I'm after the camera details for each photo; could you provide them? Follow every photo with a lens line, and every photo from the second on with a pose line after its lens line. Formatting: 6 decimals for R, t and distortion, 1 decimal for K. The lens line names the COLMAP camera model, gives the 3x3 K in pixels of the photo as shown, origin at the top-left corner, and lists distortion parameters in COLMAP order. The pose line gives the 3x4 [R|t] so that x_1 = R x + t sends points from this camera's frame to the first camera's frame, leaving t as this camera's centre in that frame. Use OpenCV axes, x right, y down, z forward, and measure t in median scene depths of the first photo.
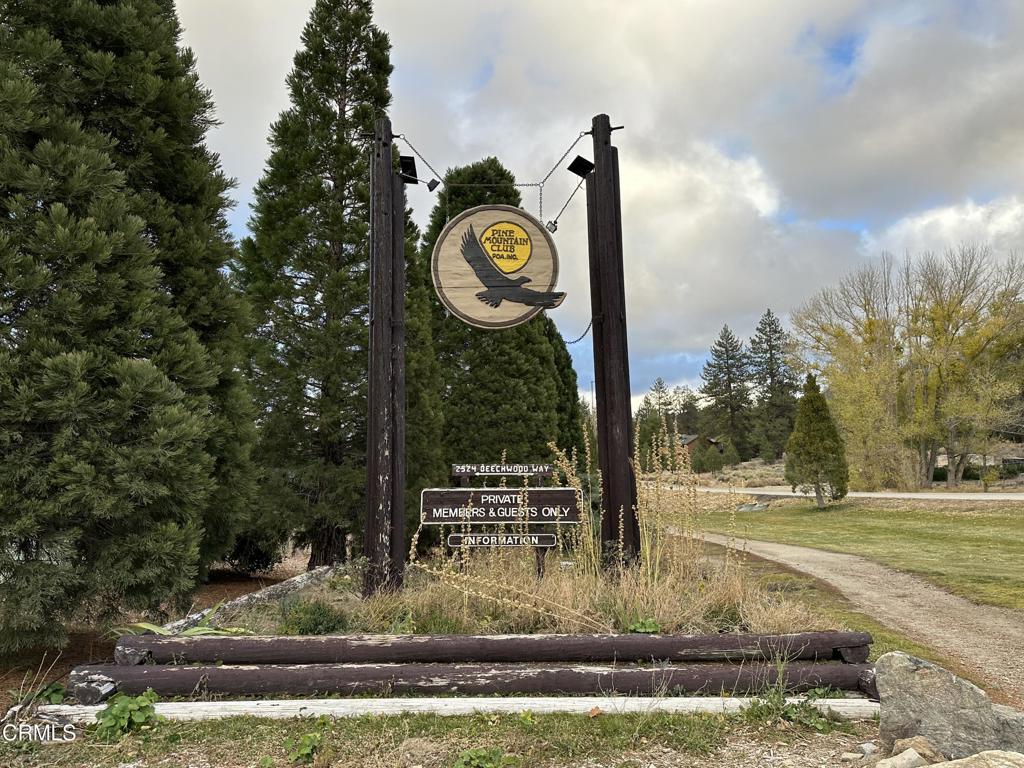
lens RADIAL K [[721.8, 0, 512.0], [0, 721.8, 384.0], [0, 0, 1]] dist [0.073100, -0.097509]
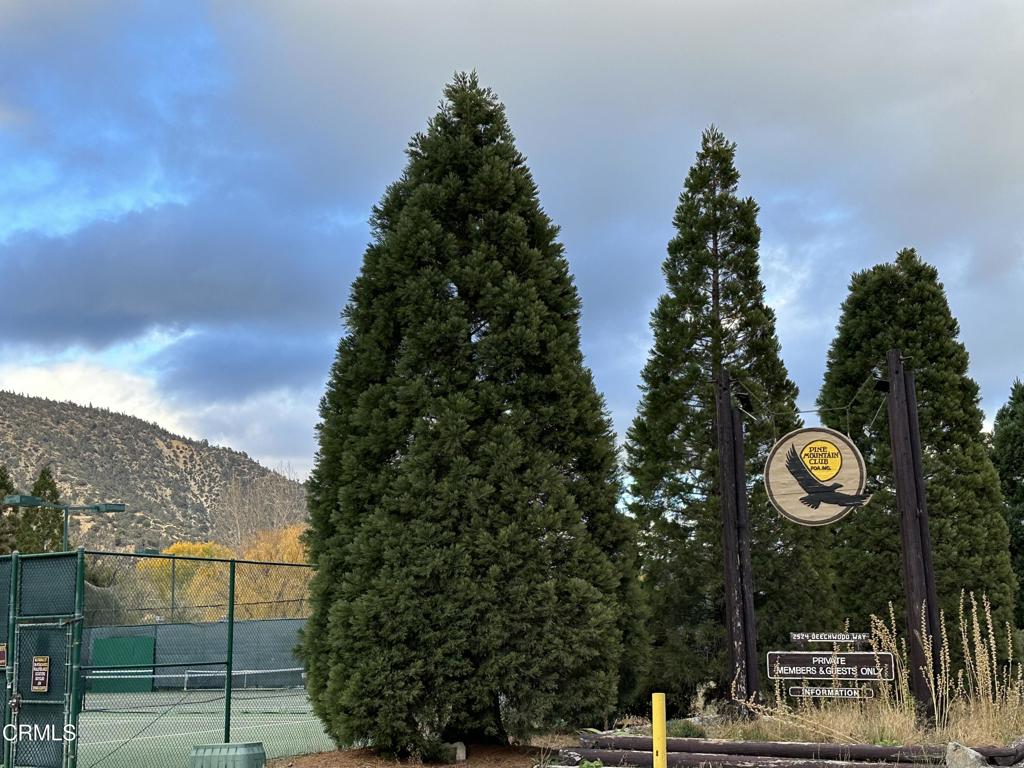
lens RADIAL K [[1294.2, 0, 512.0], [0, 1294.2, 384.0], [0, 0, 1]] dist [0.101156, -0.024656]
pose [[0.885842, -0.087639, -0.455635, 0.682488], [0.067734, 0.995905, -0.059870, -0.267814], [0.459017, 0.022173, 0.888151, -1.557510]]
